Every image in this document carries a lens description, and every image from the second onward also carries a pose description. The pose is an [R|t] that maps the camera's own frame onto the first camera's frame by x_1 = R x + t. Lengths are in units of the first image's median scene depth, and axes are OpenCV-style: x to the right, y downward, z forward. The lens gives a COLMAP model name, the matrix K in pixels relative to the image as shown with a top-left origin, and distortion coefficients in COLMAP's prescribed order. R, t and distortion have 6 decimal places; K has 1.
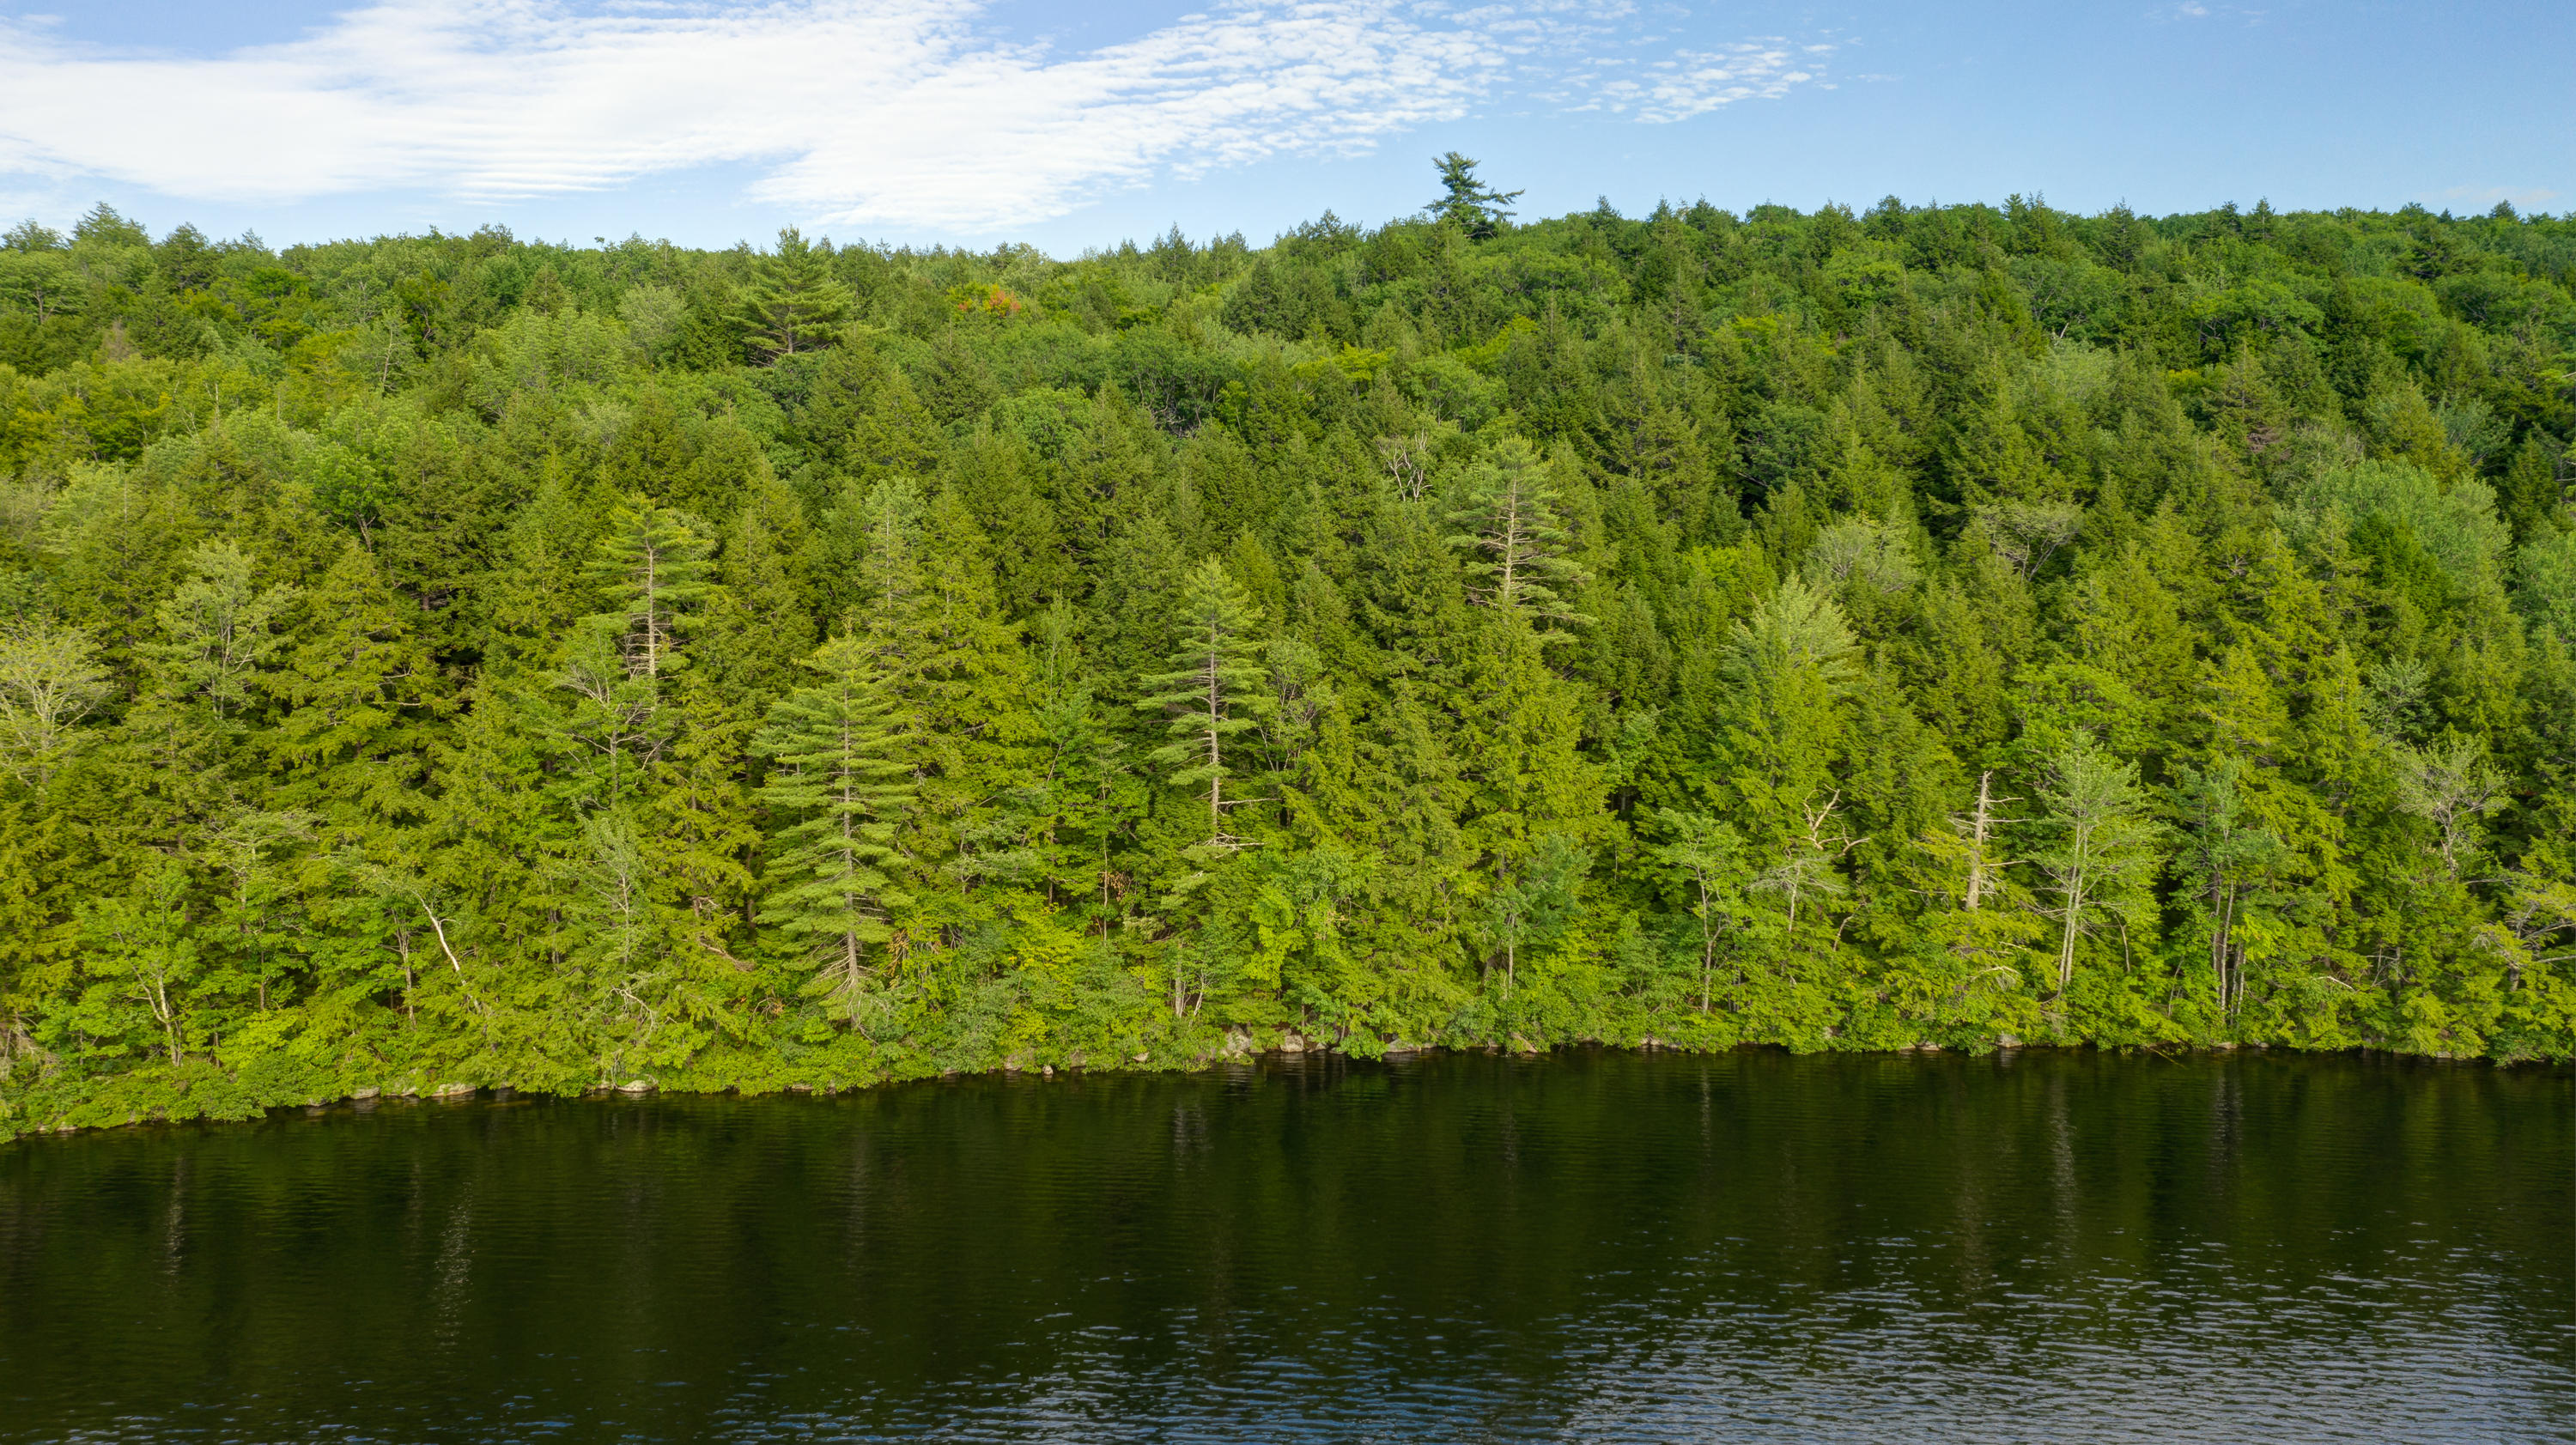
lens RADIAL K [[2020.5, 0, 1288.0], [0, 2020.5, 722.5], [0, 0, 1]] dist [-0.033324, 0.008850]
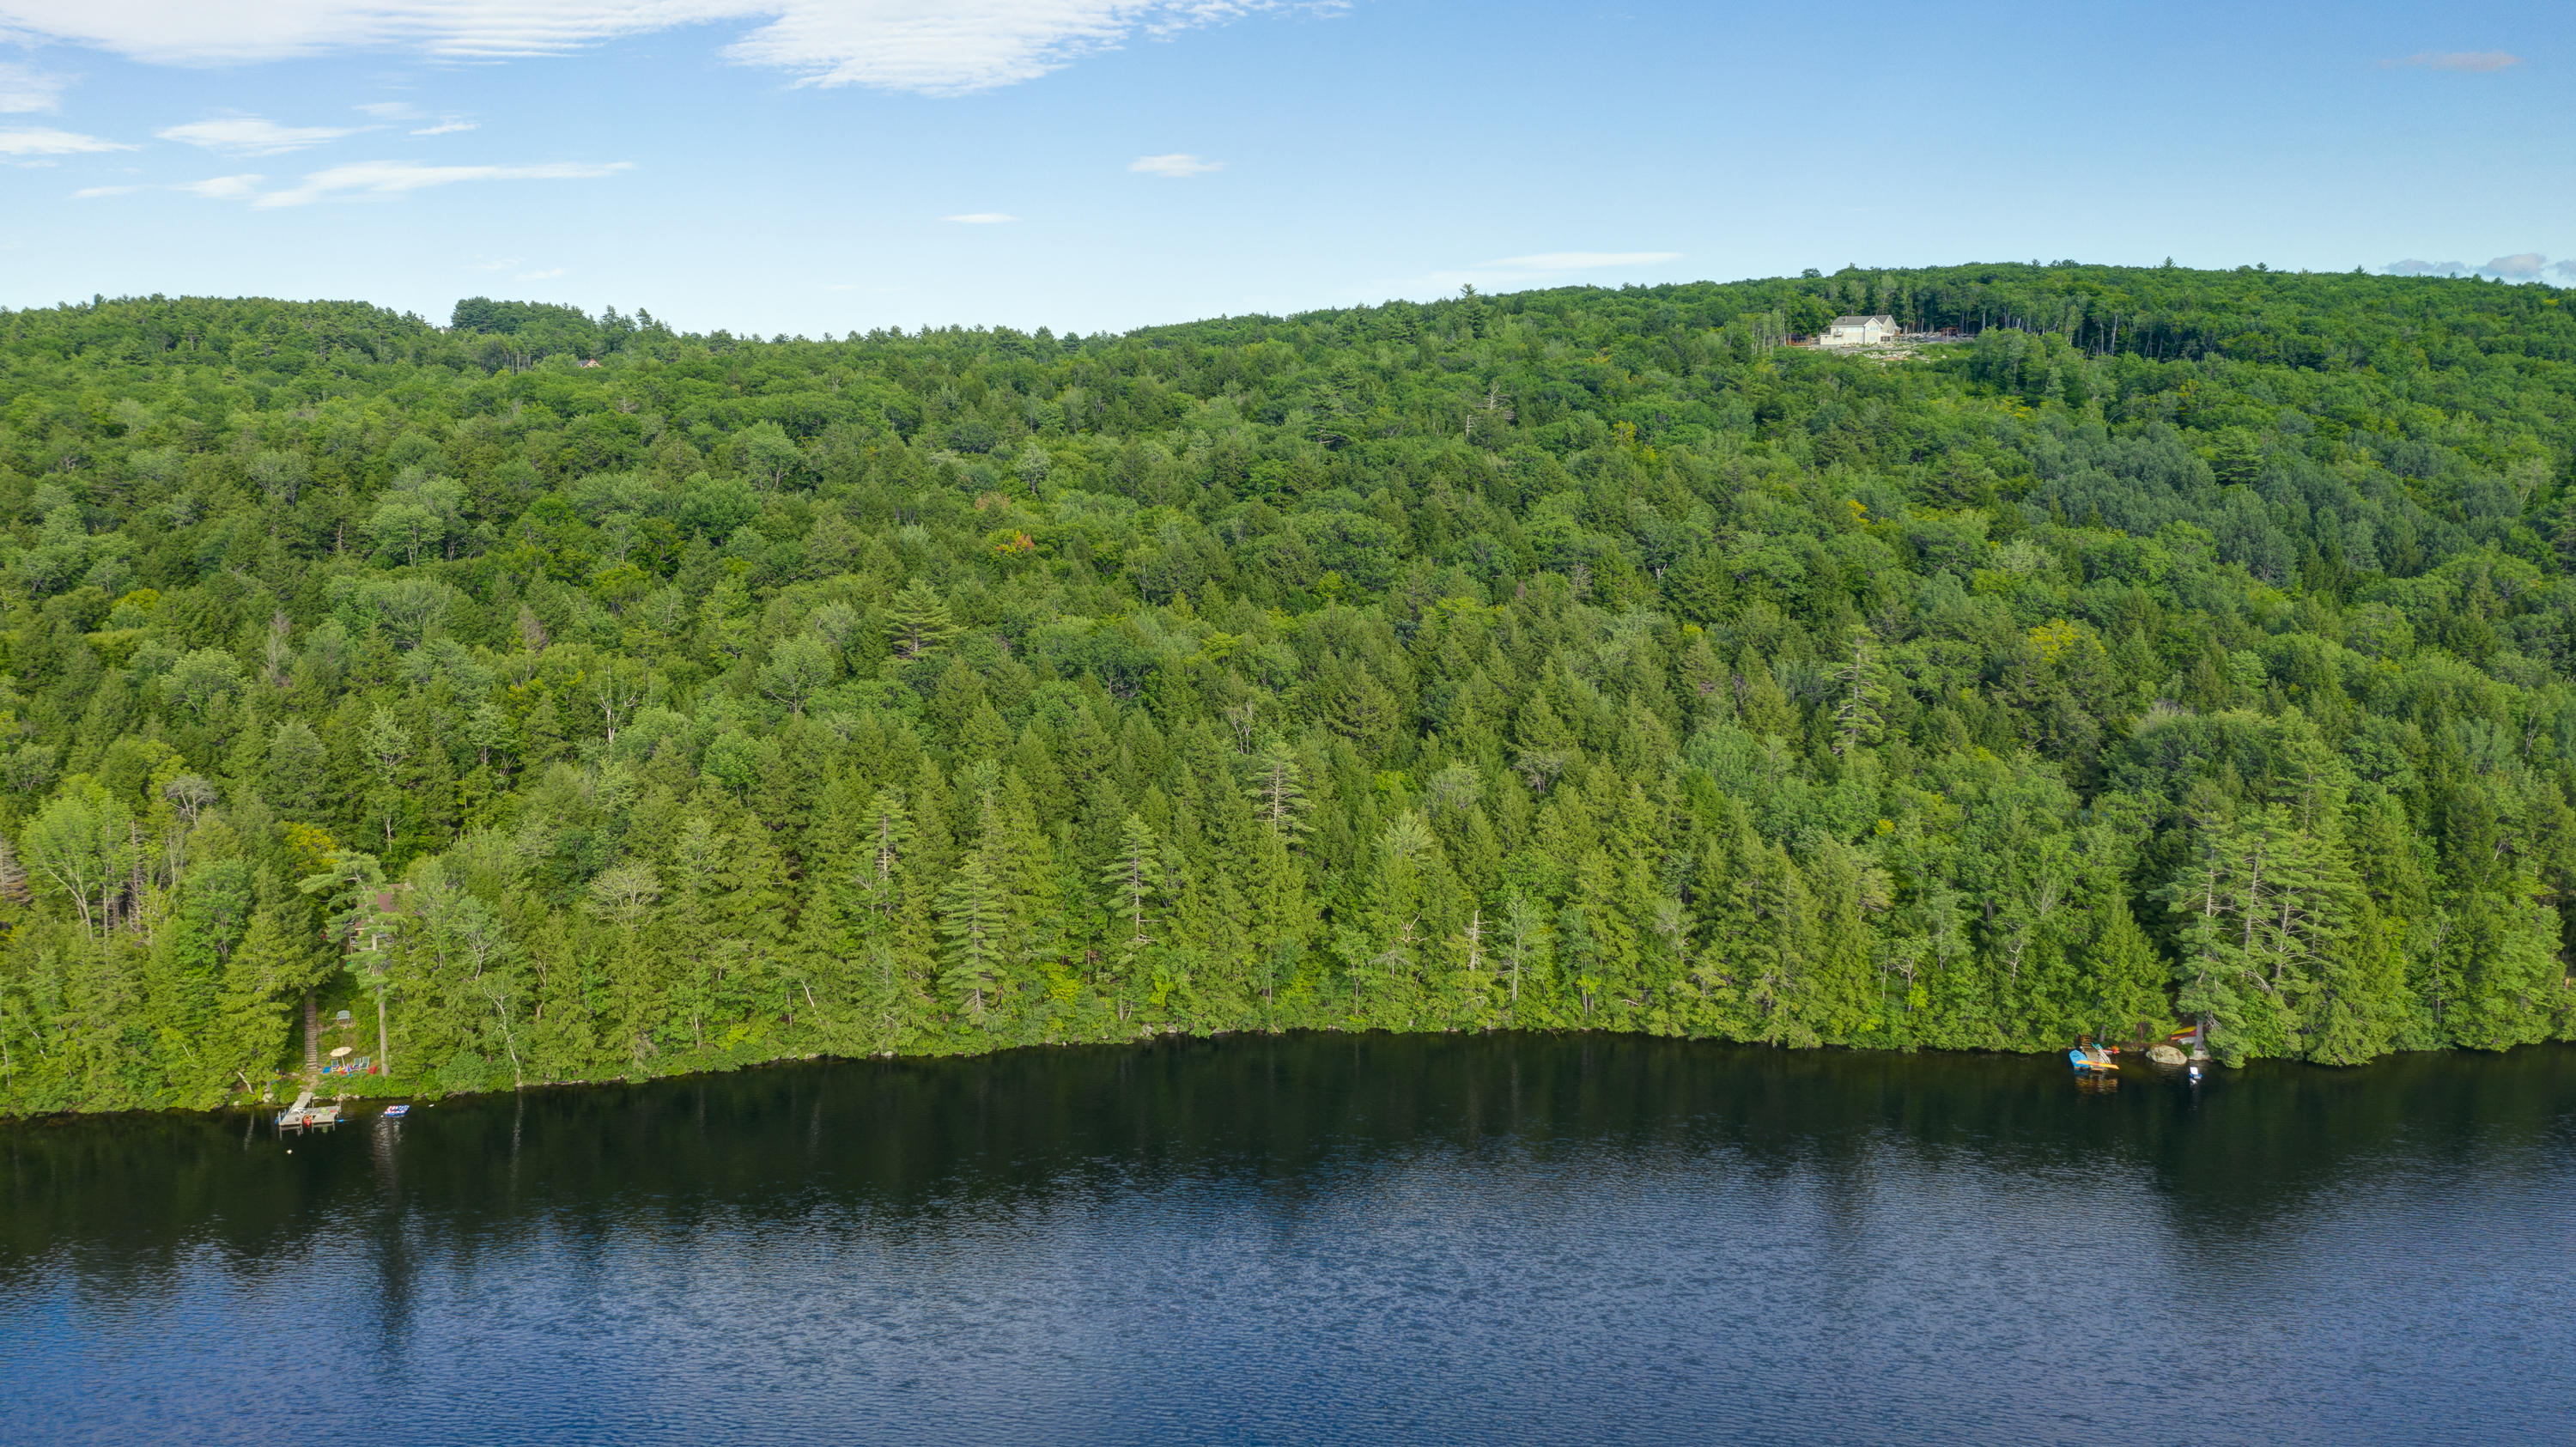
lens RADIAL K [[2020.7, 0, 1288.0], [0, 2020.7, 723.5], [0, 0, 1]] dist [-0.033324, 0.008850]
pose [[0.999974, -0.005803, 0.004195, 0.127700], [0.005504, 0.997660, 0.068144, -0.344182], [-0.004580, -0.068119, 0.997667, -1.262419]]
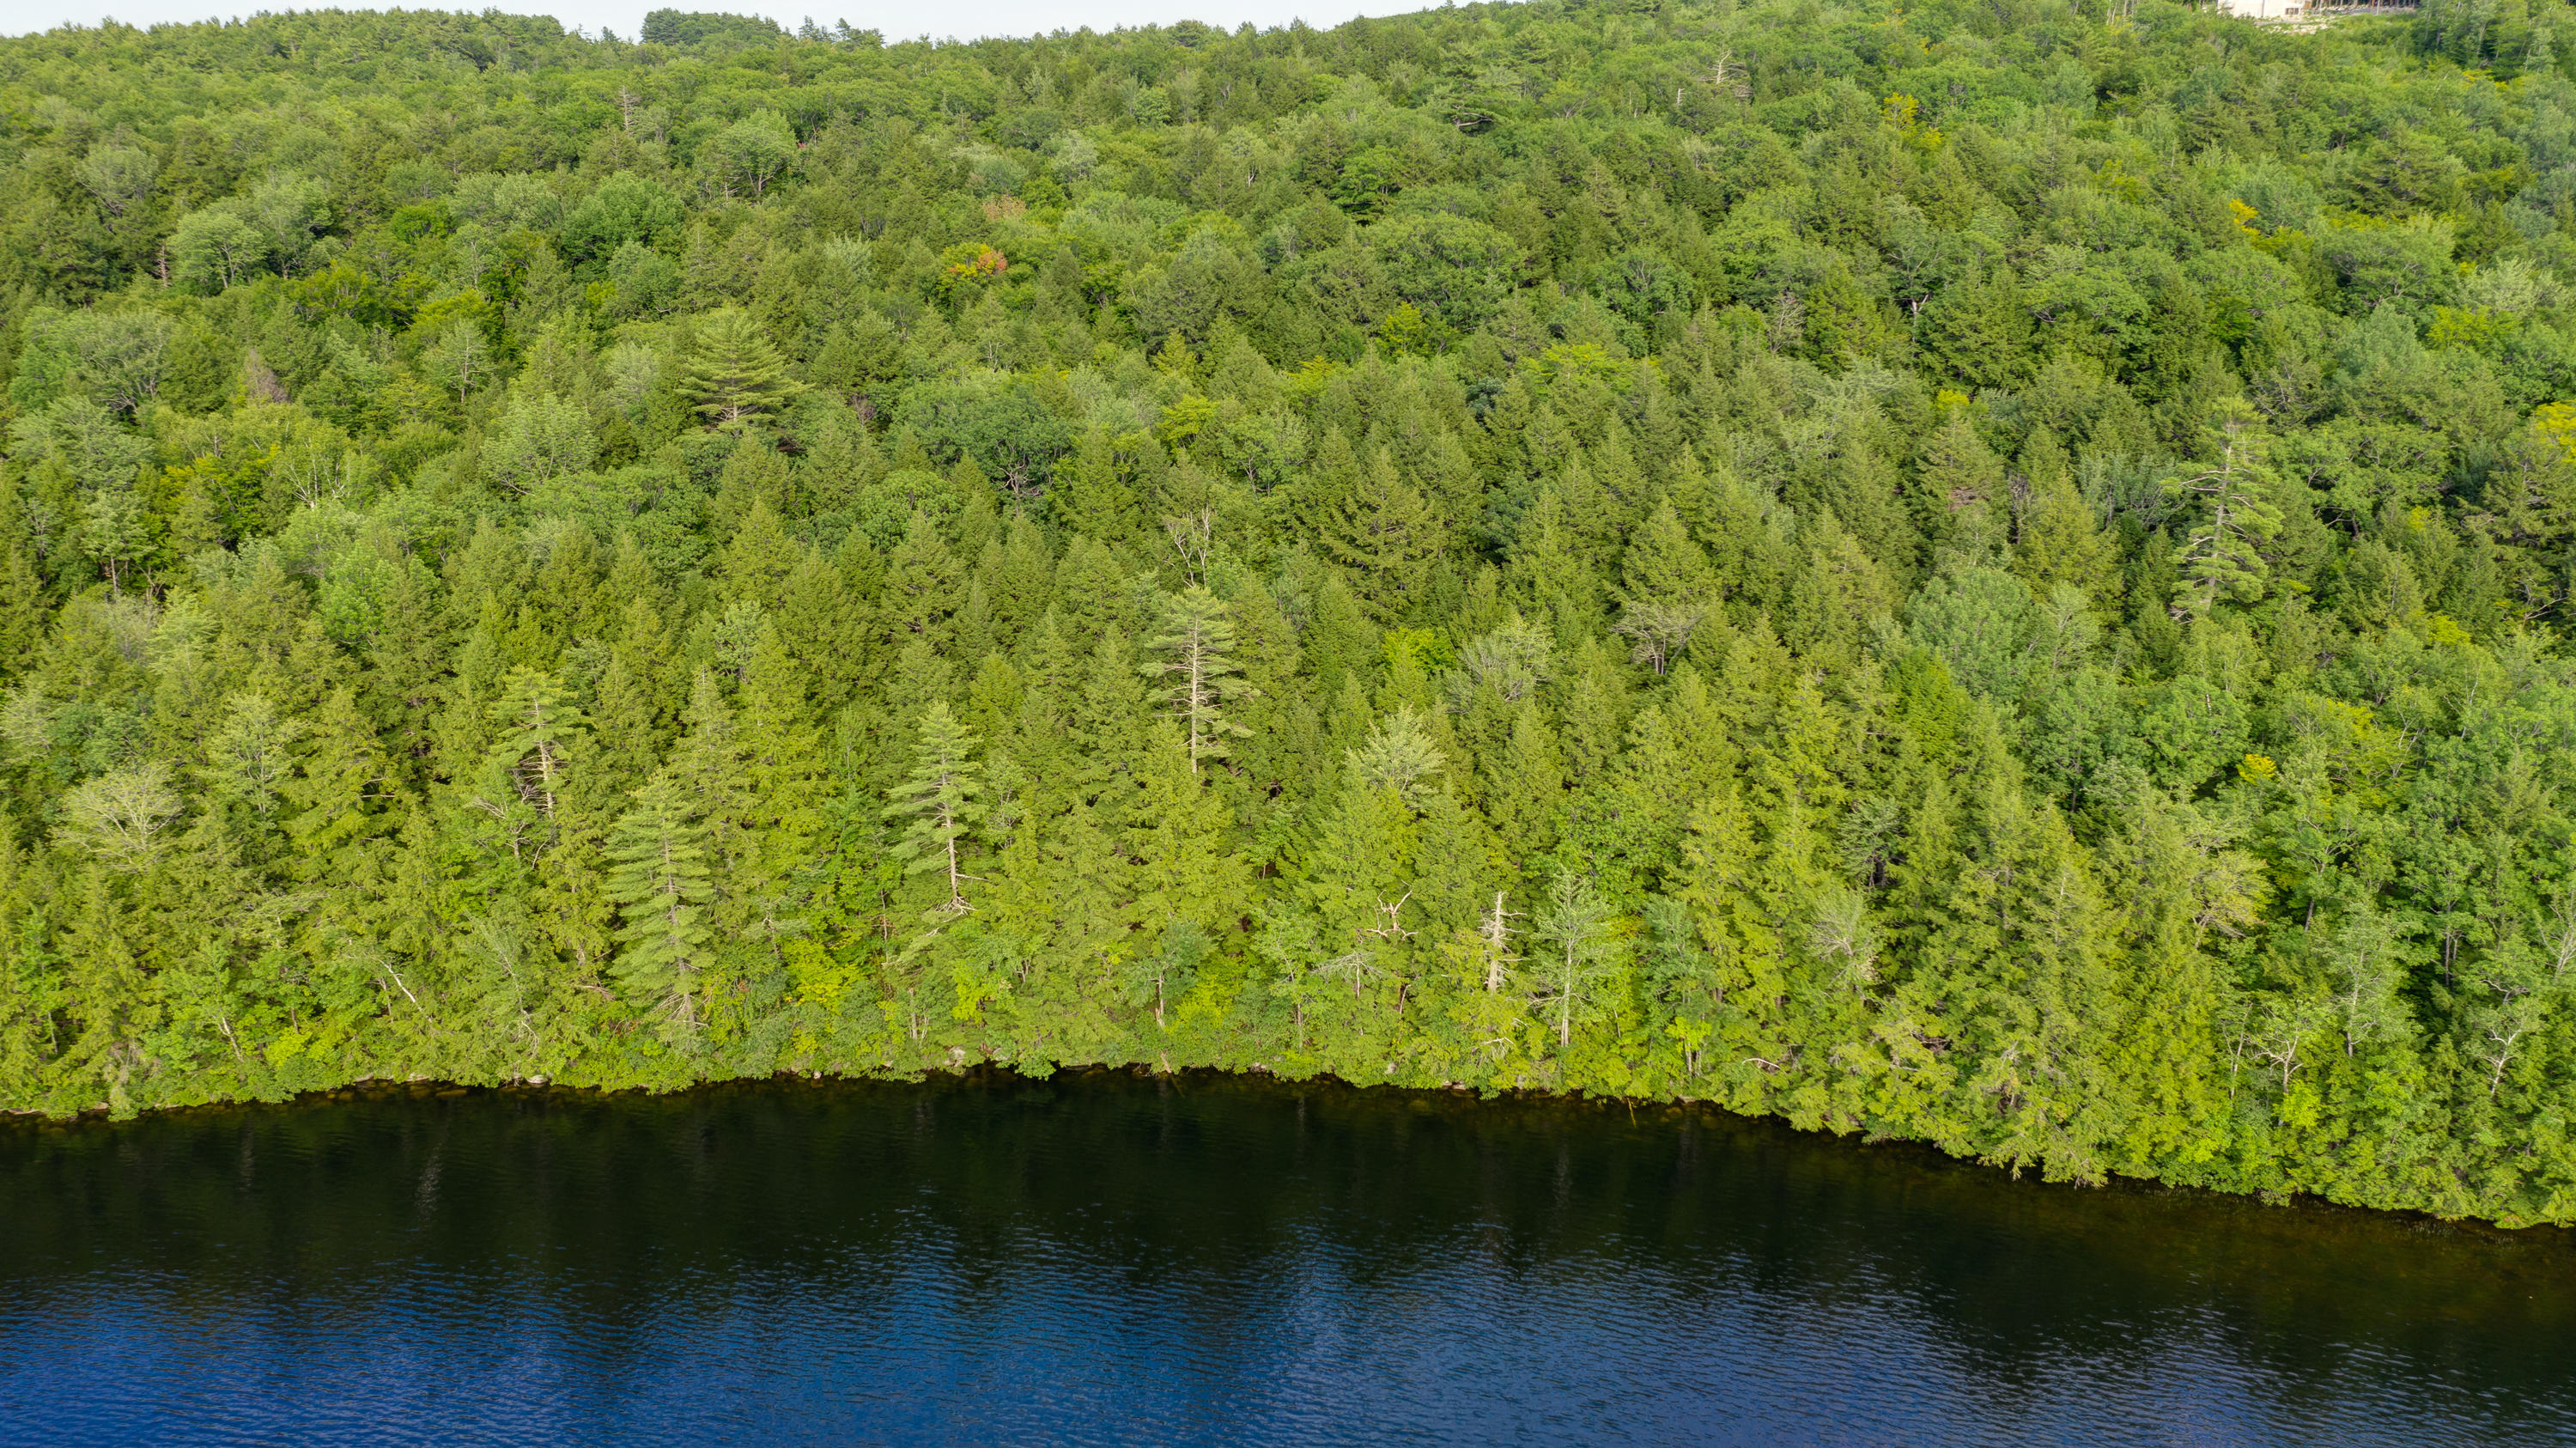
lens RADIAL K [[2020.8, 0, 1288.0], [0, 2020.8, 724.0], [0, 0, 1]] dist [-0.033324, 0.008850]
pose [[0.988322, 0.029031, -0.149586, 0.407809], [-0.000106, 0.981813, 0.189850, -0.334628], [0.152377, -0.187617, 0.970351, -0.273981]]
